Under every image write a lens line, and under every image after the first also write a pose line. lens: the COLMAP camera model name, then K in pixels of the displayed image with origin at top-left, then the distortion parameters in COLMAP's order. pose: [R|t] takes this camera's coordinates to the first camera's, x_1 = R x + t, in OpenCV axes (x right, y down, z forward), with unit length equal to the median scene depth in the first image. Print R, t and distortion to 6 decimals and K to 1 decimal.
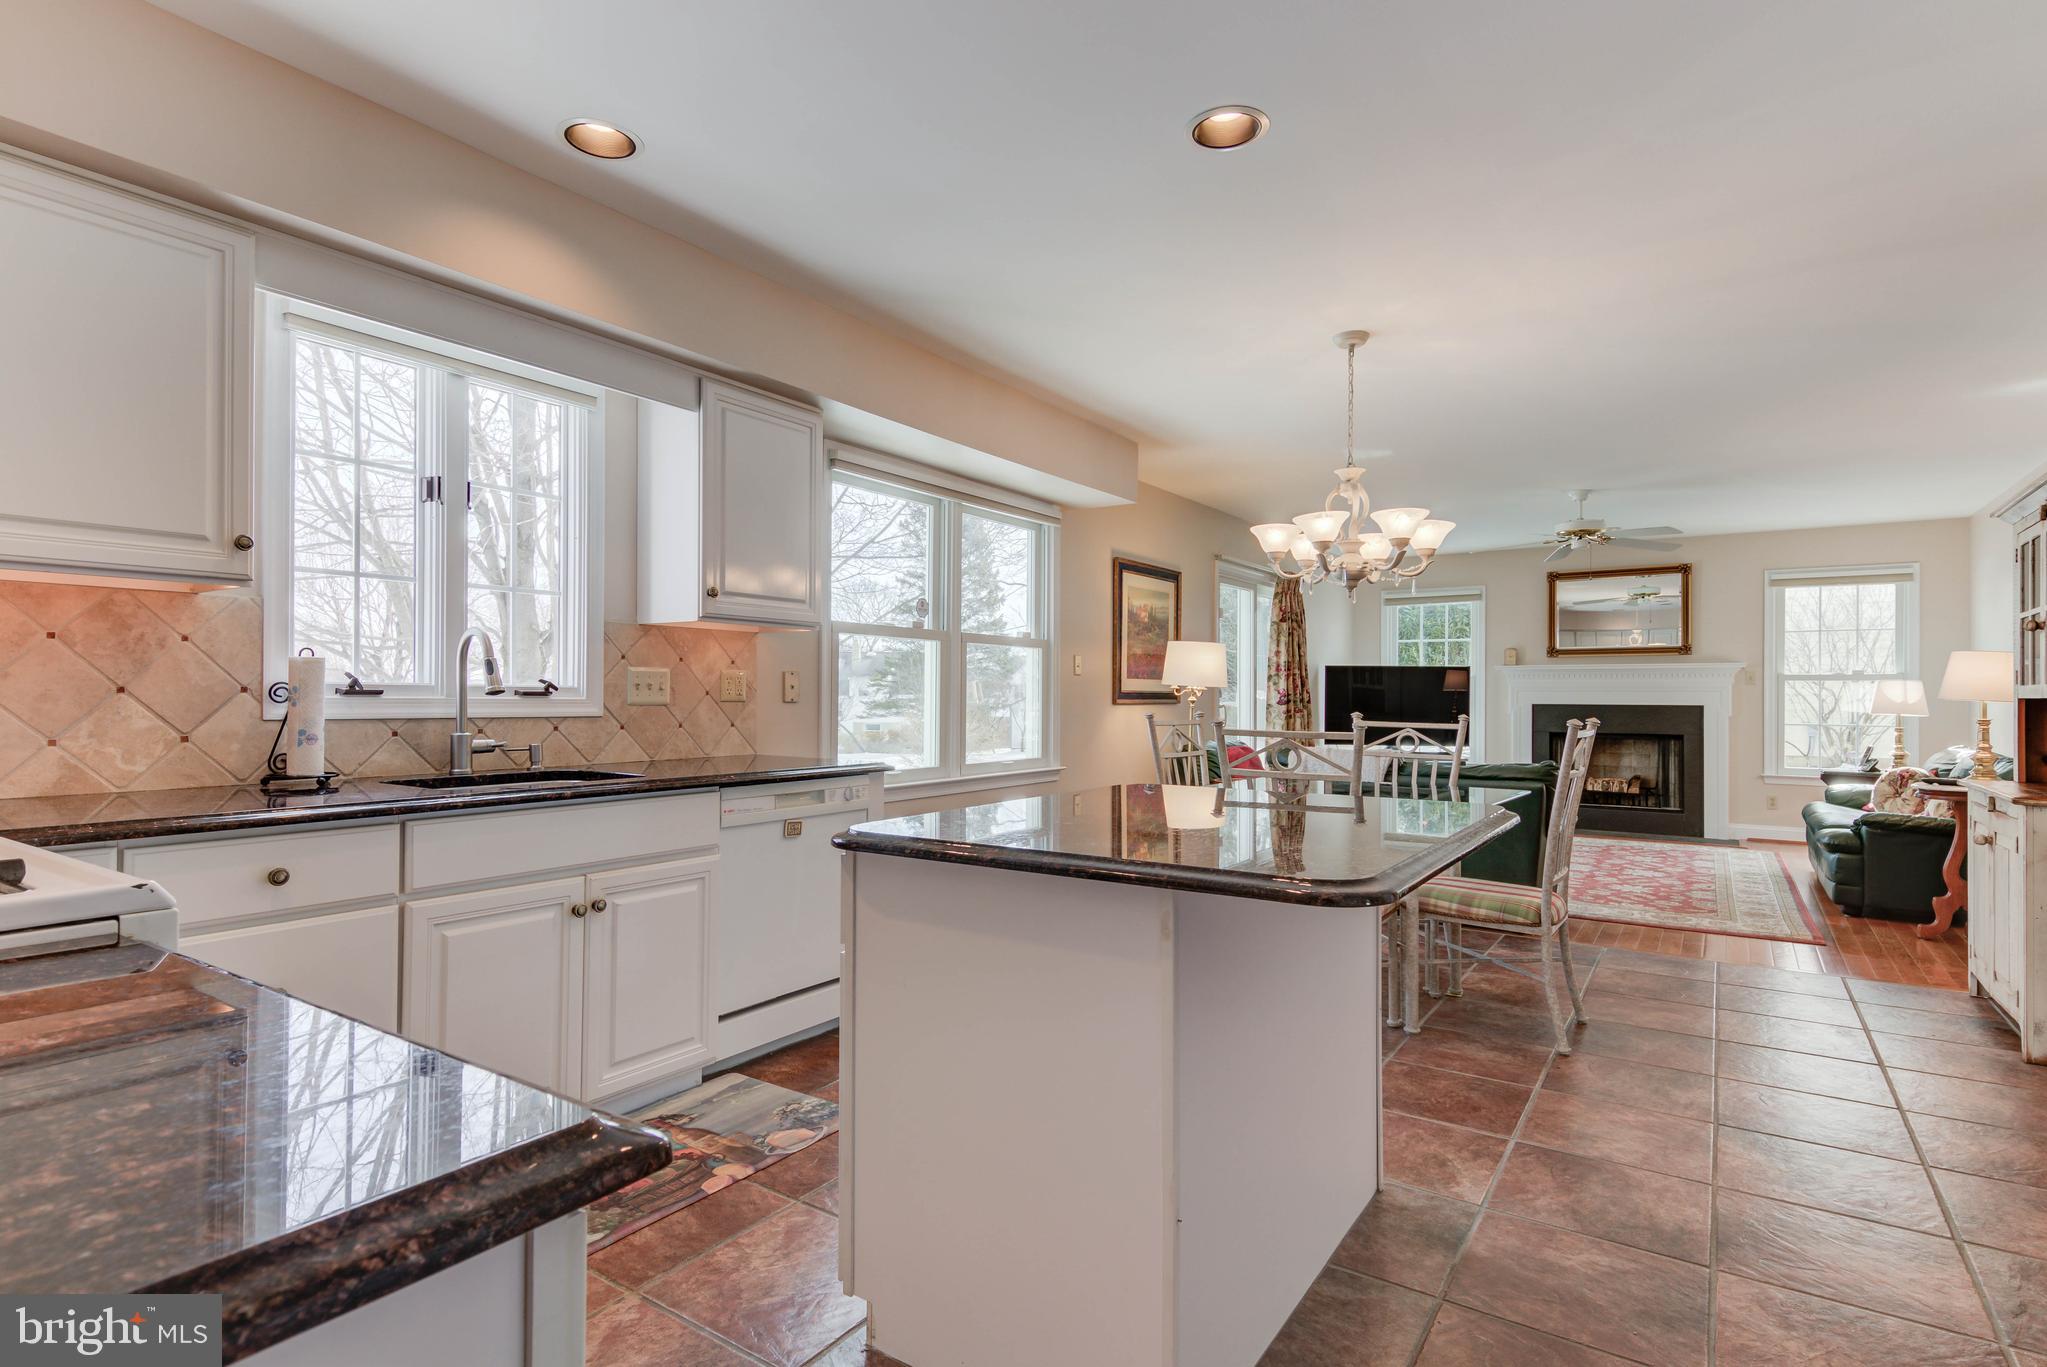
lens RADIAL K [[1026.4, 0, 1021.9], [0, 1026.4, 692.0], [0, 0, 1]] dist [0.024992, -0.010270]
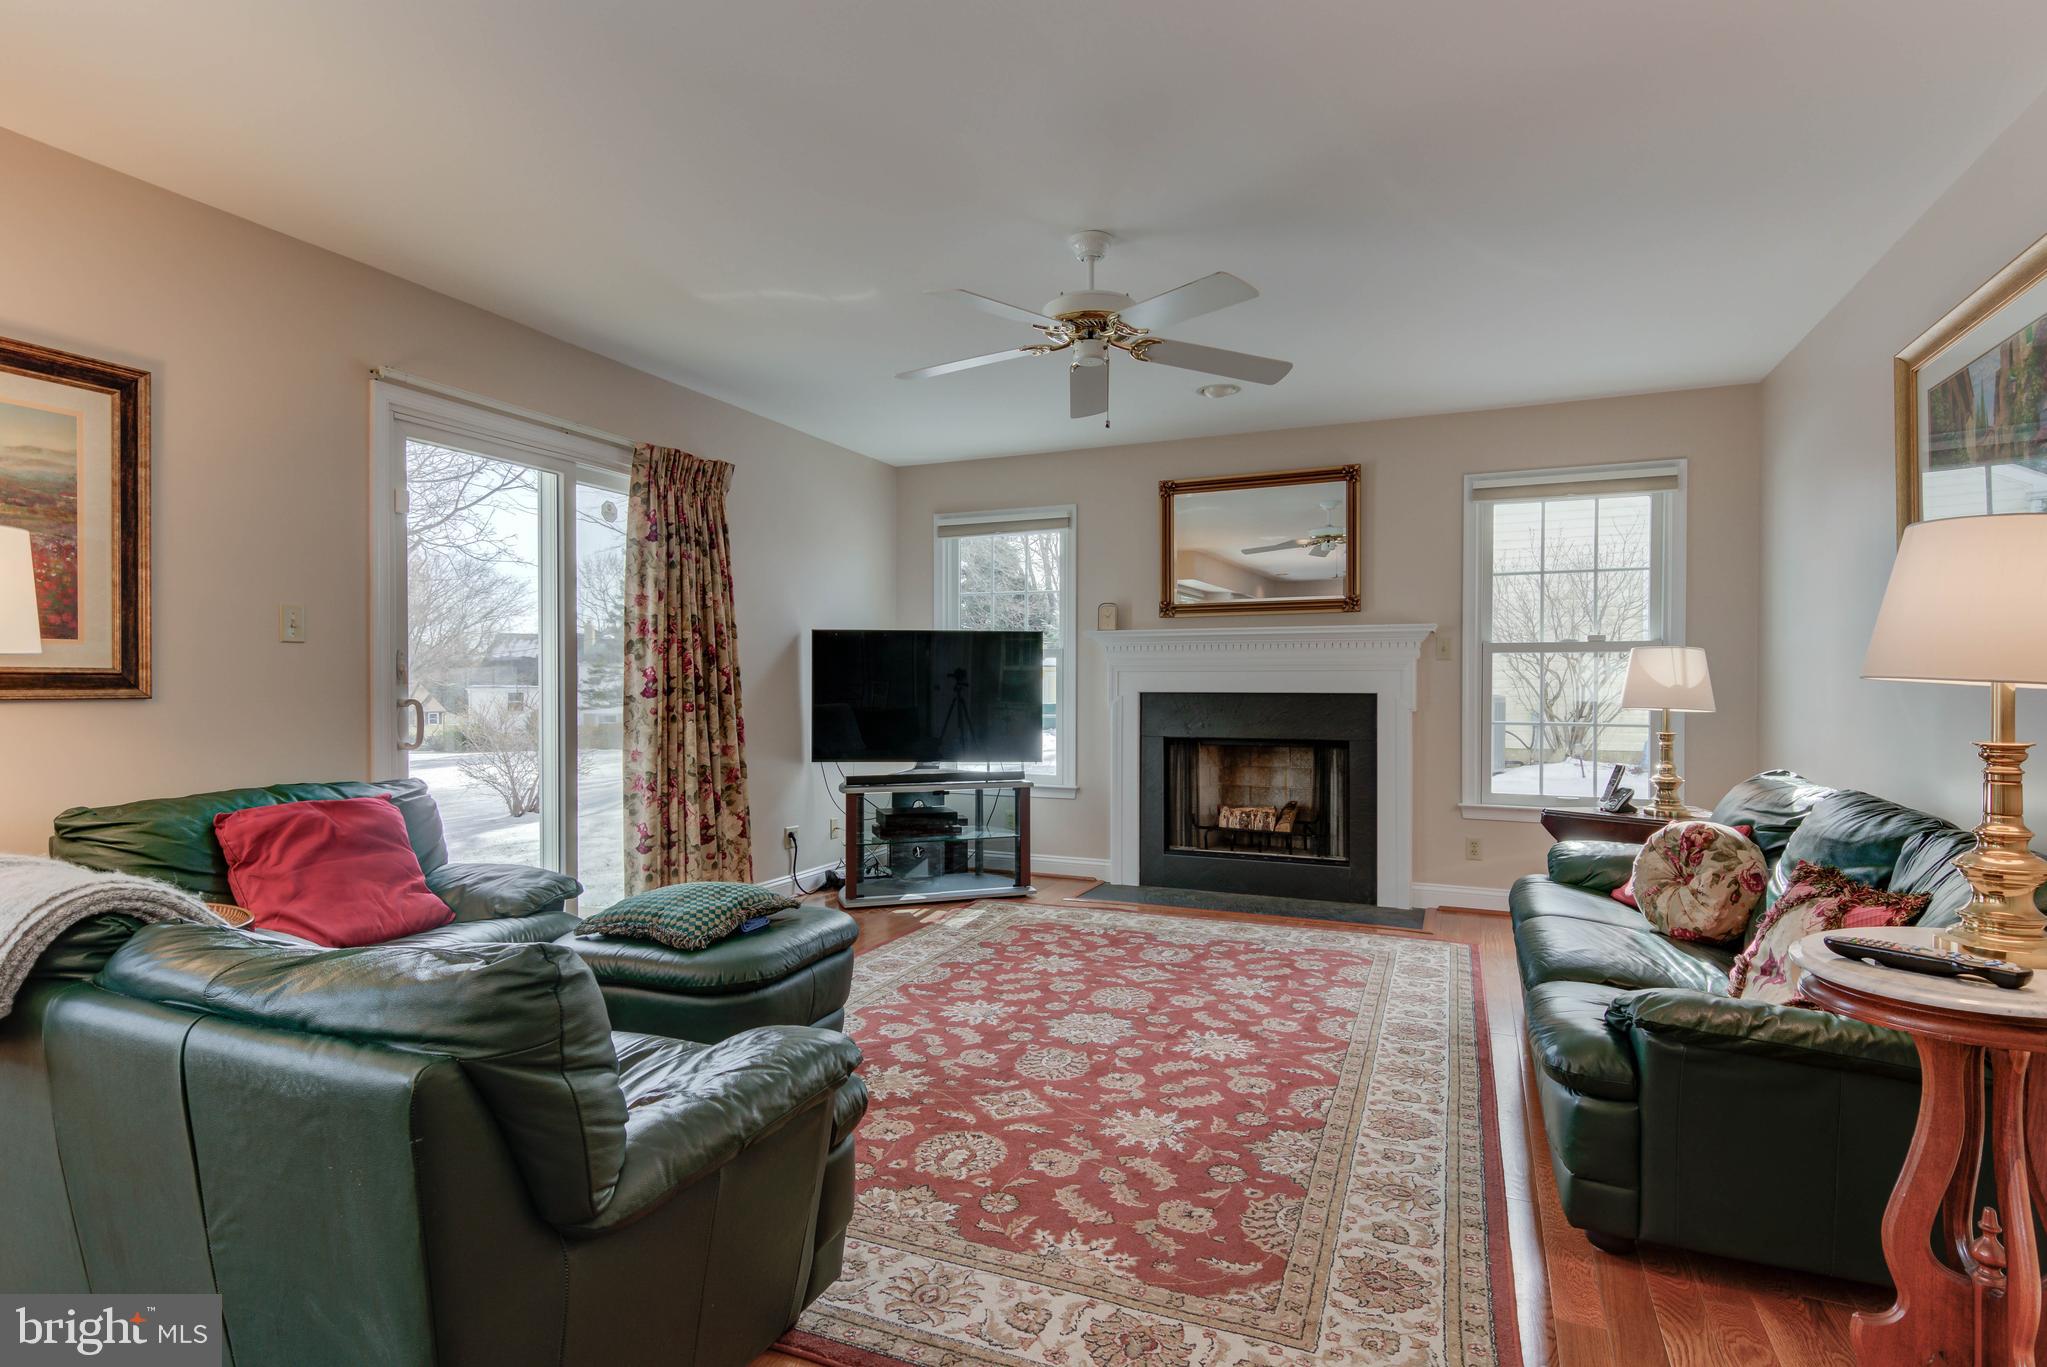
lens RADIAL K [[1026.4, 0, 1021.9], [0, 1026.4, 692.0], [0, 0, 1]] dist [0.024992, -0.010270]
pose [[0.982614, -0.005381, 0.185585, 0.340340], [0.002985, 0.999909, 0.013187, 0.003405], [-0.185639, -0.012404, 0.982540, 0.440266]]
